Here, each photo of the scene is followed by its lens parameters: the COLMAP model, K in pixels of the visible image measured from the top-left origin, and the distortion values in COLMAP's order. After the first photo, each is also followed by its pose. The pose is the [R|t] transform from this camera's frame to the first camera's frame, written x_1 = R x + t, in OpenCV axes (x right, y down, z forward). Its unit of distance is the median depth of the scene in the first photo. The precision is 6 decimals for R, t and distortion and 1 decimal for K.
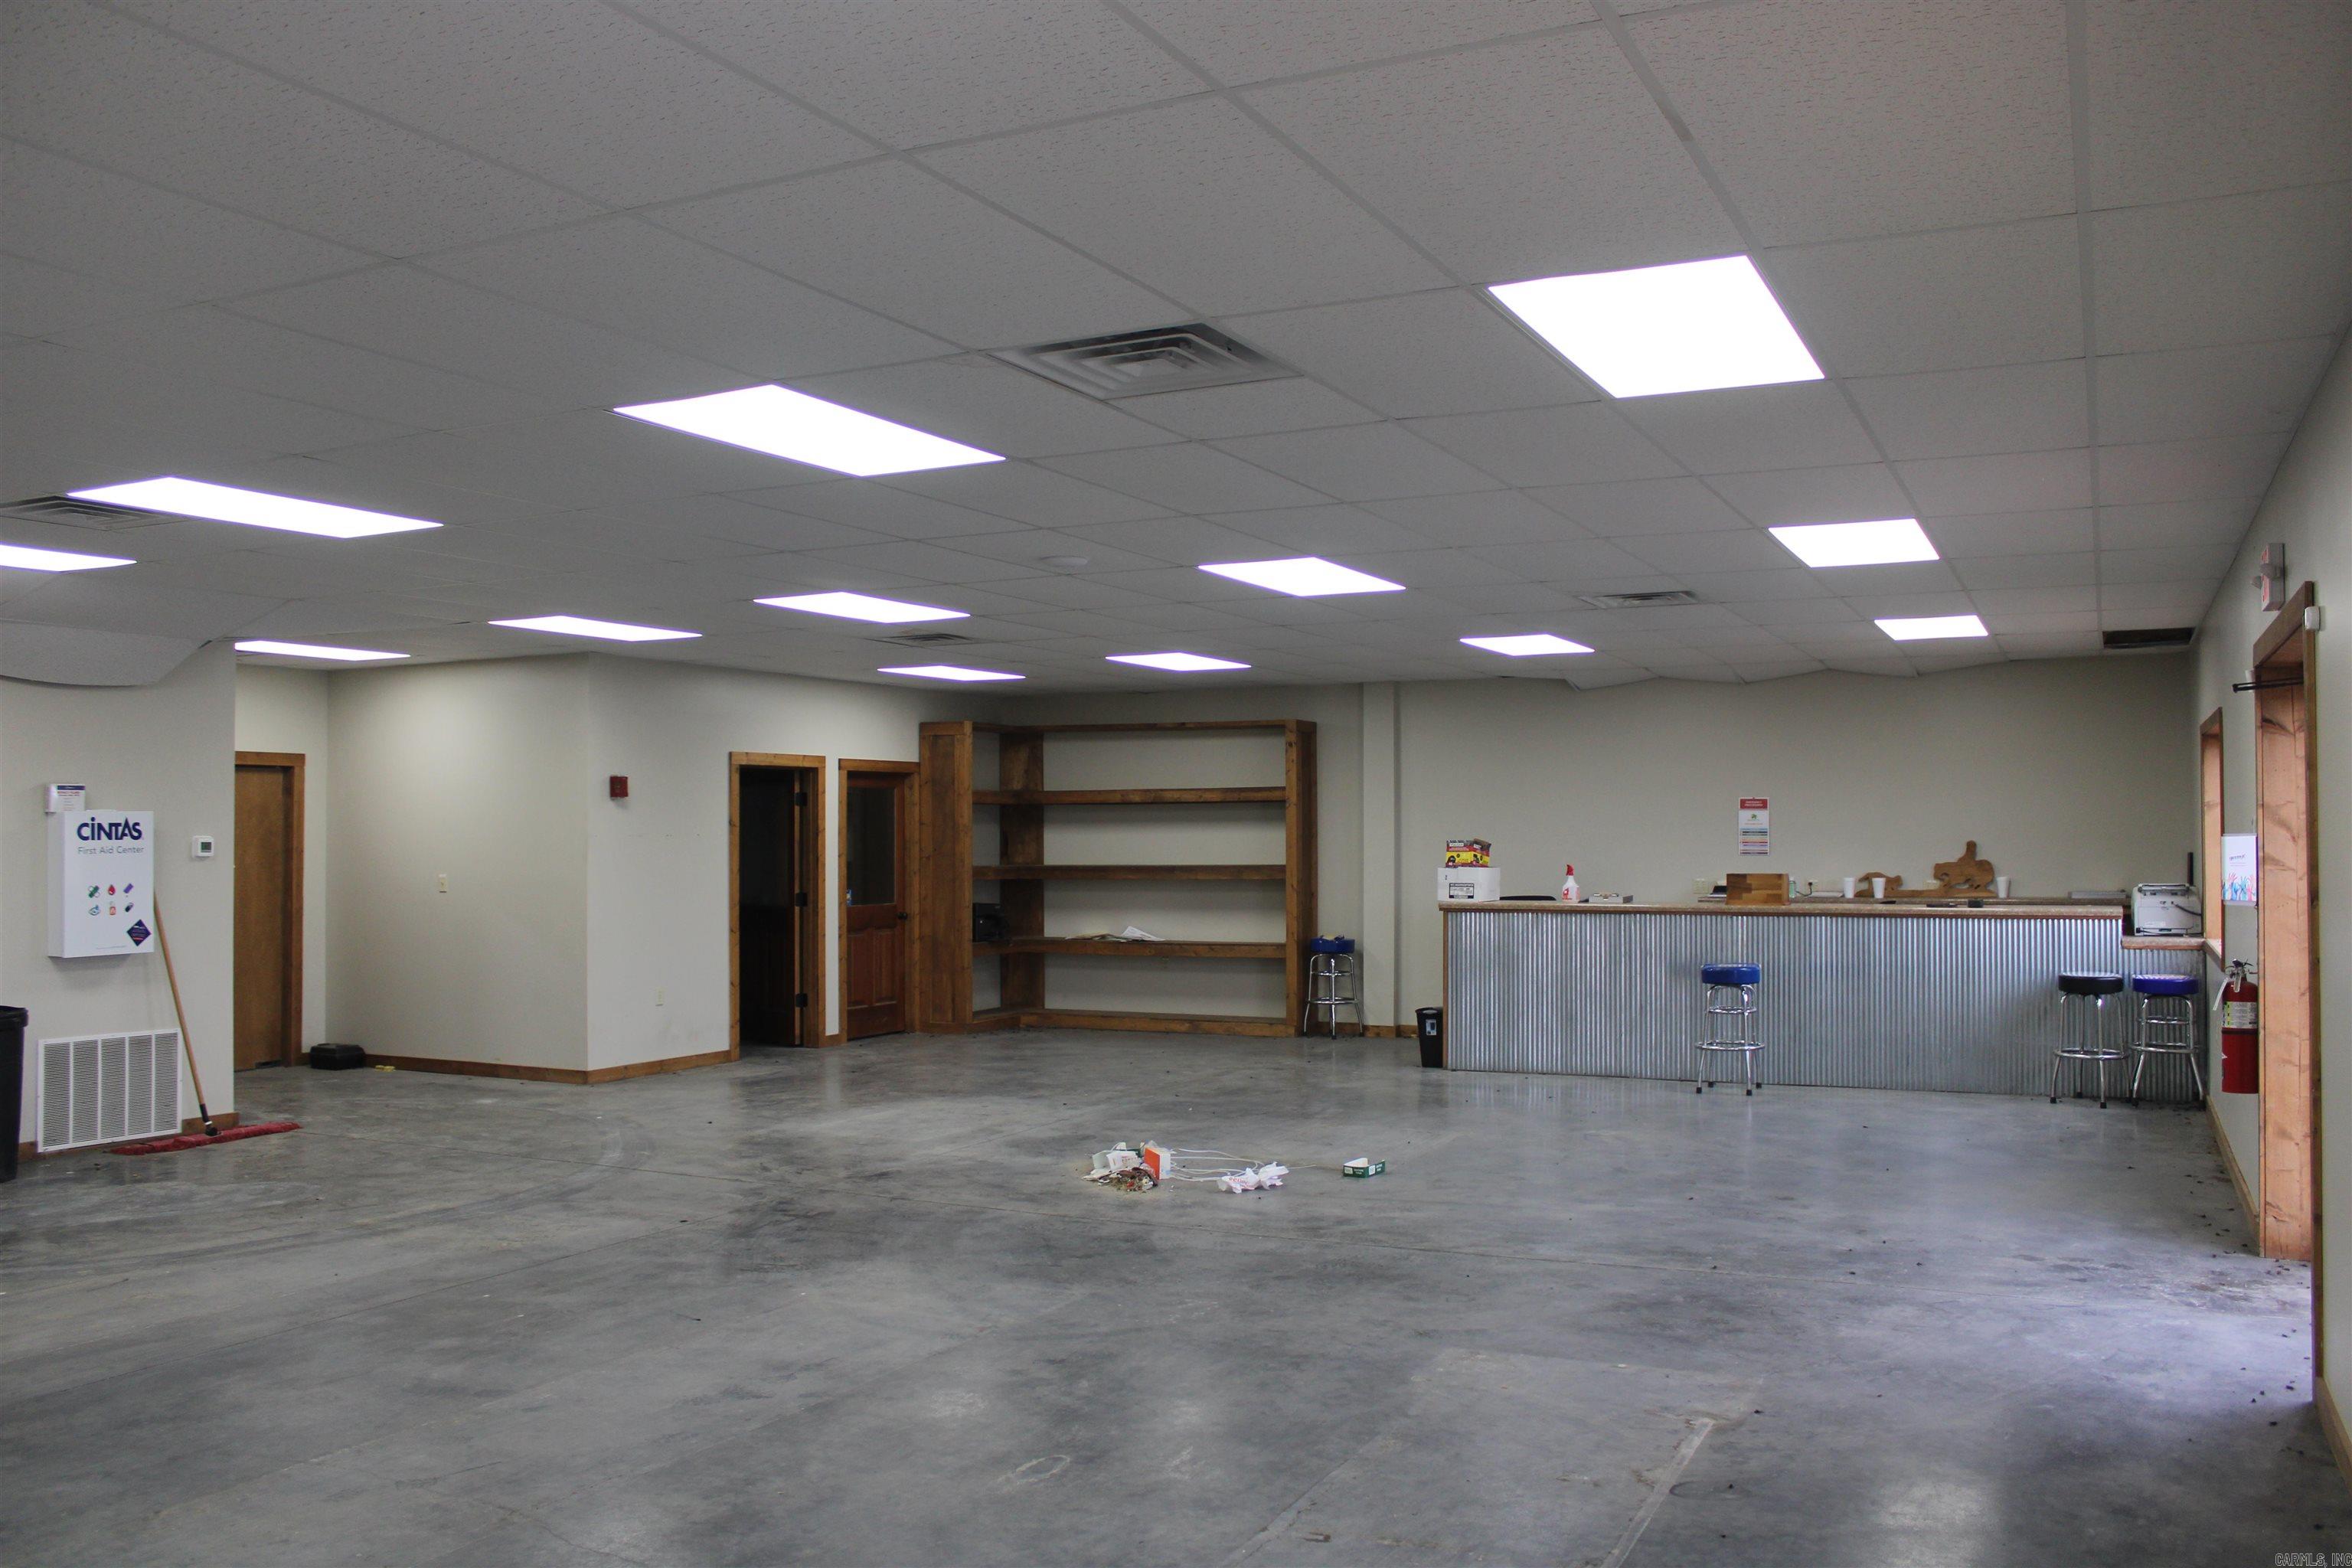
lens RADIAL K [[1995.4, 0, 1172.4], [0, 1995.4, 787.3], [0, 0, 1]] dist [-0.159698, 0.159889]
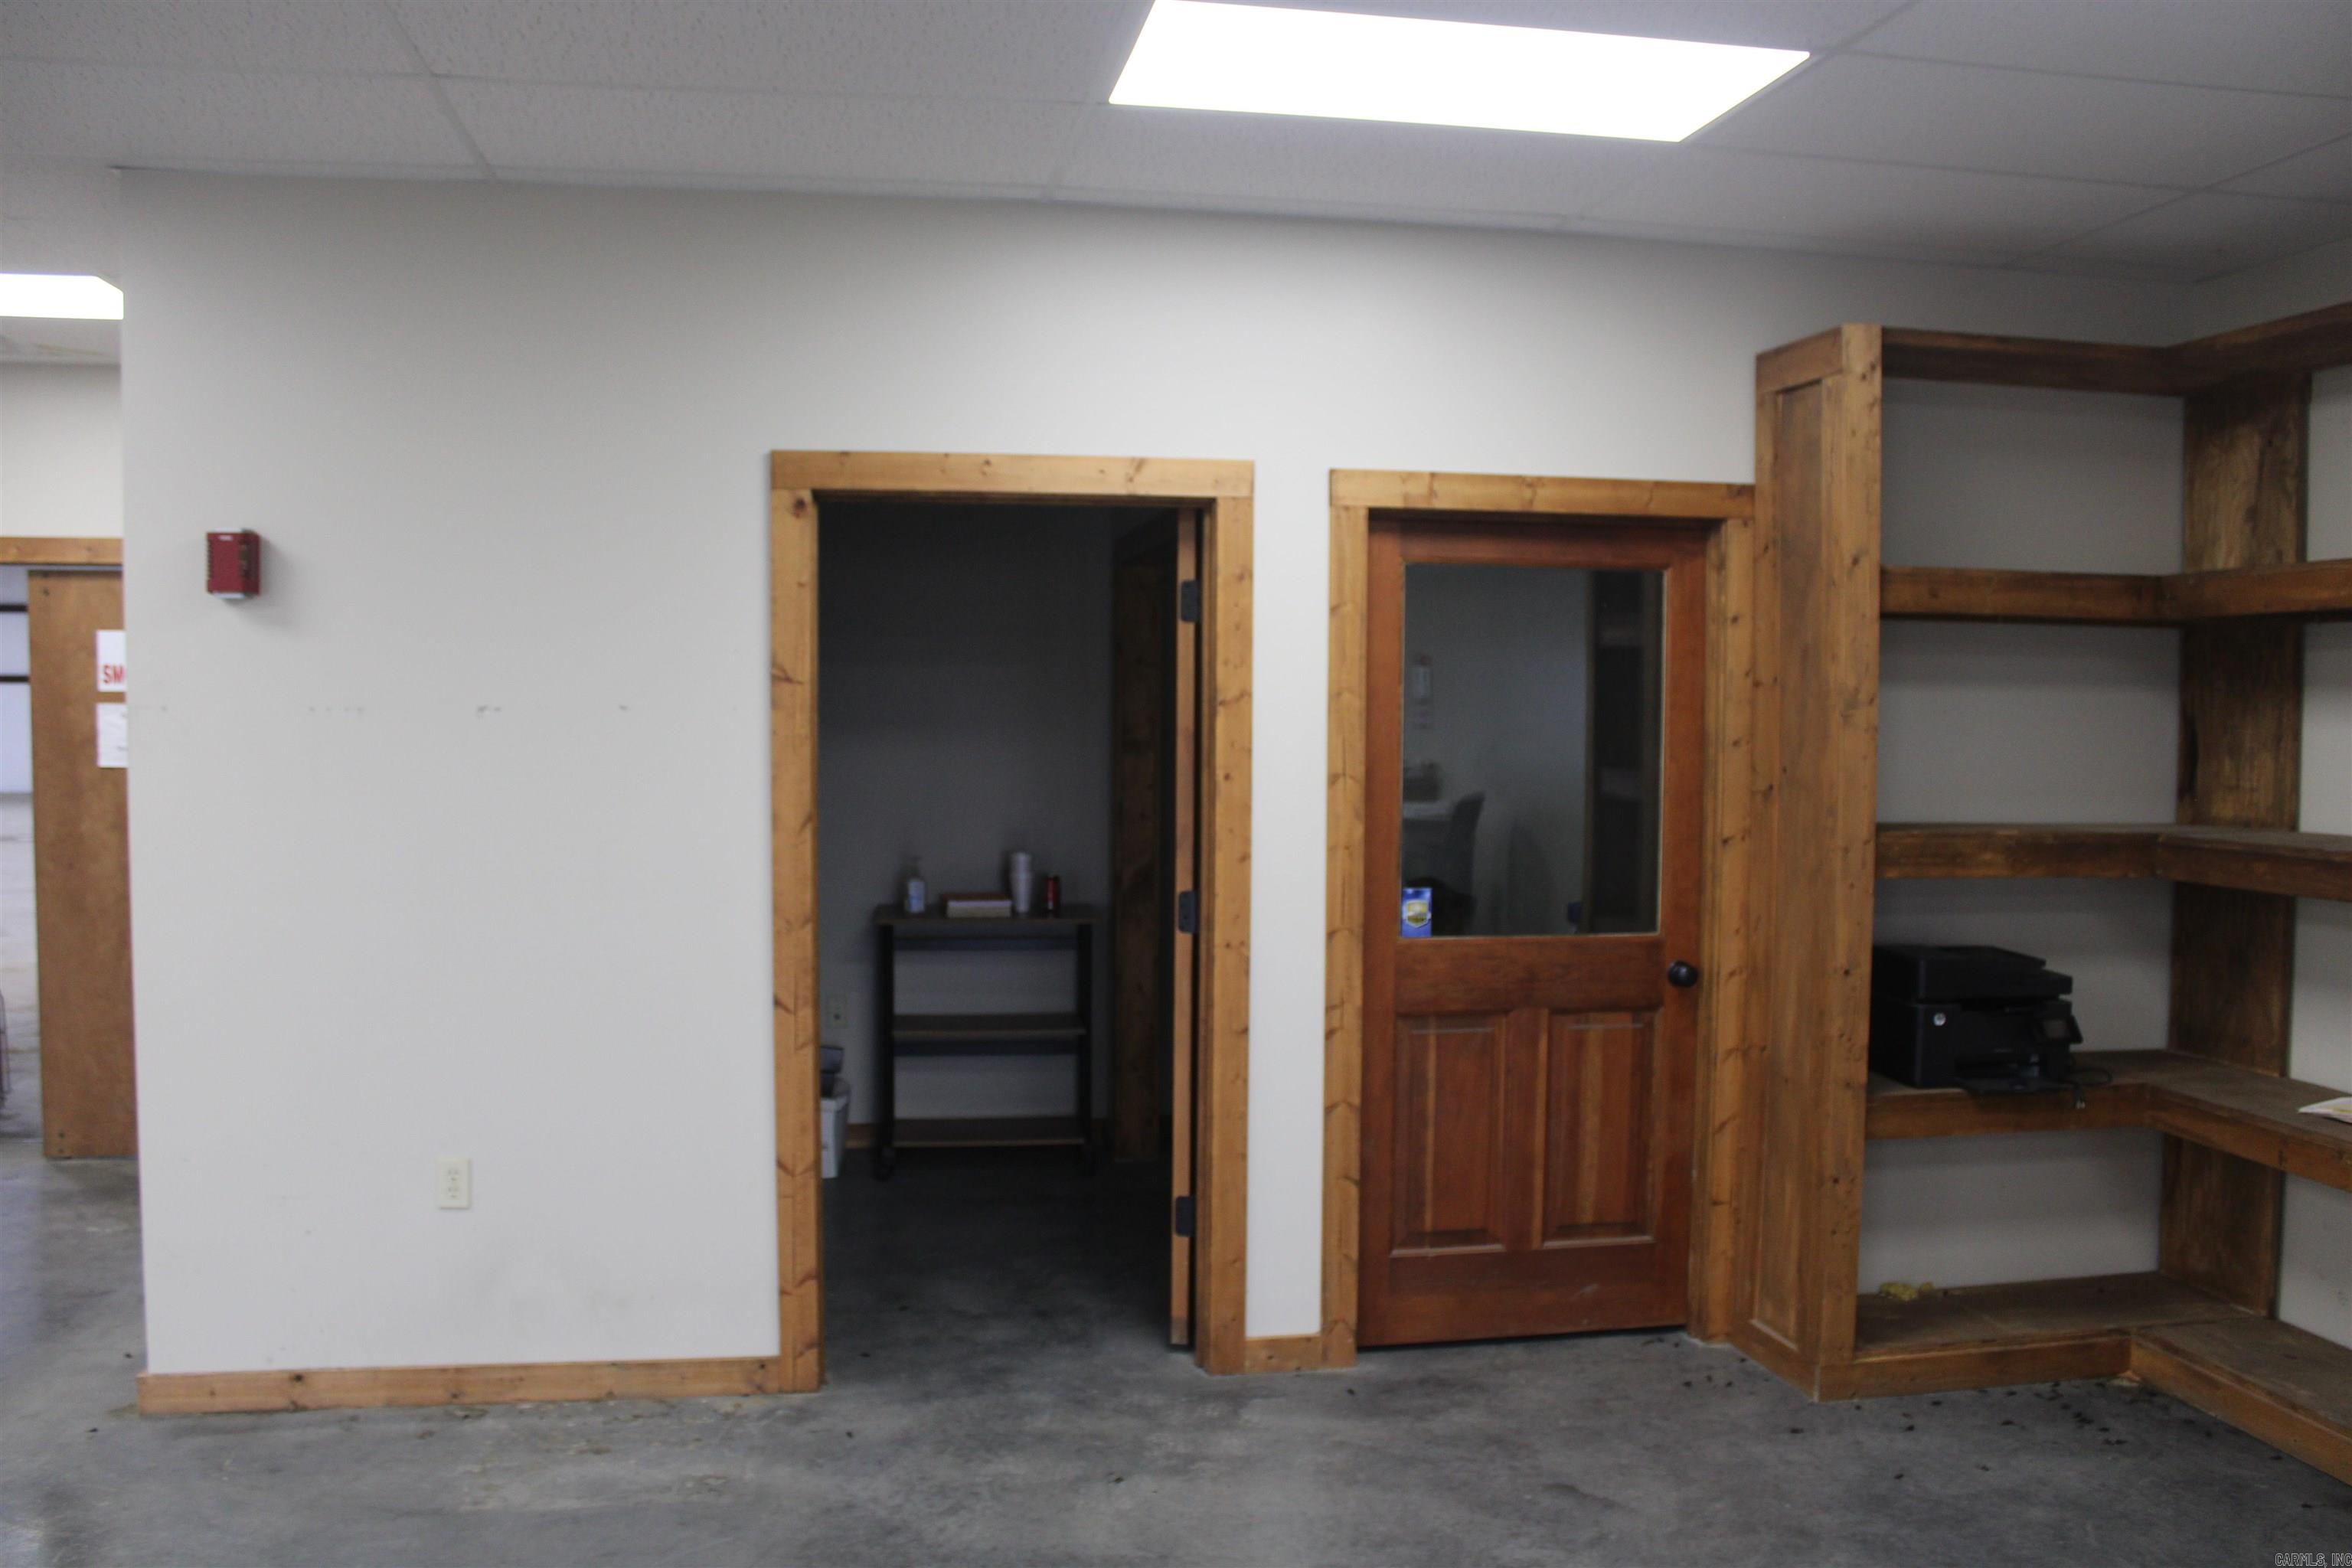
lens RADIAL K [[1995.4, 0, 1178.9], [0, 1995.4, 783.5], [0, 0, 1]] dist [-0.159698, 0.159889]
pose [[0.604195, 0.049223, -0.795315, 0.066091], [0.006533, 0.997751, 0.066715, 0.013343], [0.796810, -0.045505, 0.602514, 0.773069]]
